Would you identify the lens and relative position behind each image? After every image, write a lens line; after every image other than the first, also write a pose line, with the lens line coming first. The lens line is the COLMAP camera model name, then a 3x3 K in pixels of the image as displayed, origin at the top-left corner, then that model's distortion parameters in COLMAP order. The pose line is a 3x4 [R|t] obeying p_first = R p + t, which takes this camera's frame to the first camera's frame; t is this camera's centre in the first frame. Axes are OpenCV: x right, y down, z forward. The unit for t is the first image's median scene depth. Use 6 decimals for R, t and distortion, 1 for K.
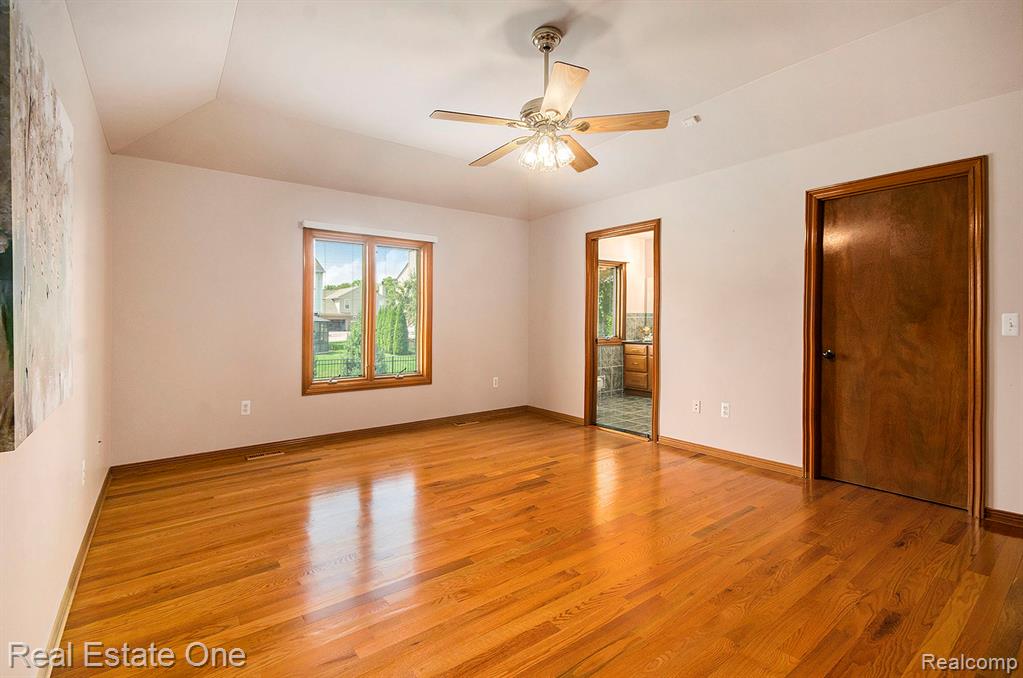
lens RADIAL K [[462.8, 0, 511.6], [0, 462.8, 330.3], [0, 0, 1]] dist [0.007855, -0.001308]
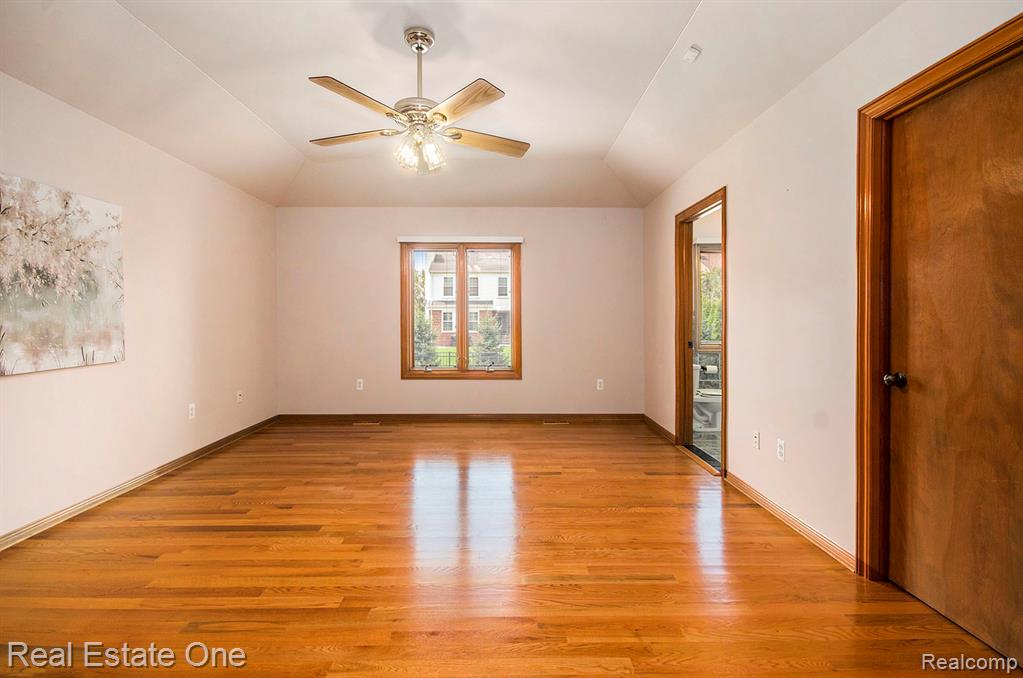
lens RADIAL K [[462.8, 0, 510.3], [0, 462.8, 332.6], [0, 0, 1]] dist [0.007855, -0.001308]
pose [[0.803480, 0.022329, -0.594913, 0.423771], [-0.016377, 0.999747, 0.015404, -0.005793], [0.595106, -0.002634, 0.803643, 0.152580]]
